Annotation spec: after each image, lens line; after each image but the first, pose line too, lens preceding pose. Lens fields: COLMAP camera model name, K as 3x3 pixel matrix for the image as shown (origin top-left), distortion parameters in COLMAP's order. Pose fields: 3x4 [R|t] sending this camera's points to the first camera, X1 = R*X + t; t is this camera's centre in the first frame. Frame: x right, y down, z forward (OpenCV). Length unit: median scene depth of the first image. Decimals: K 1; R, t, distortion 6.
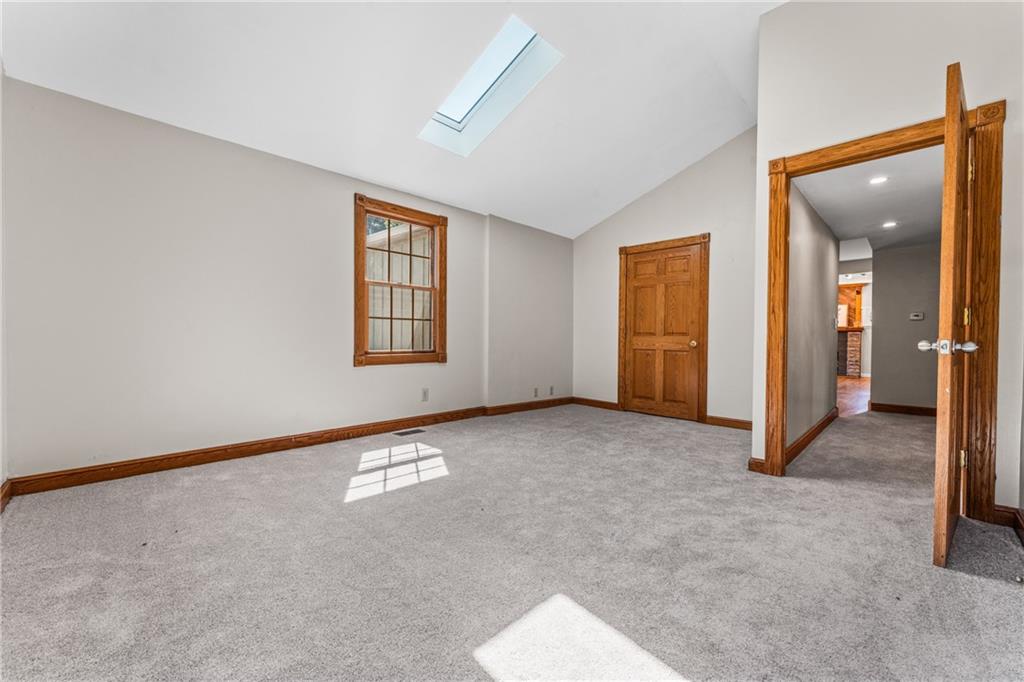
lens RADIAL K [[408.0, 0, 512.0], [0, 408.0, 341.0], [0, 0, 1]] dist [-0.001711, -0.000104]
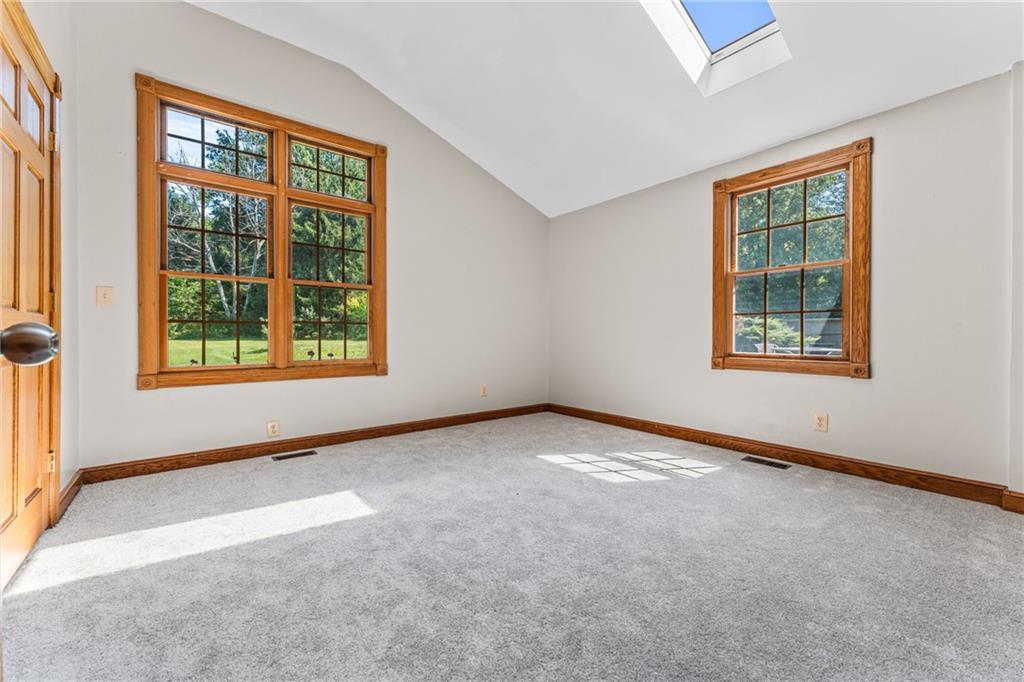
lens RADIAL K [[408.7, 0, 508.8], [0, 408.7, 336.2], [0, 0, 1]] dist [-0.008536, -0.000176]
pose [[-0.125267, -0.012778, -0.992041, 0.637453], [-0.013734, 0.999844, -0.011144, 0.006101], [0.992028, 0.012229, -0.125423, 0.704837]]
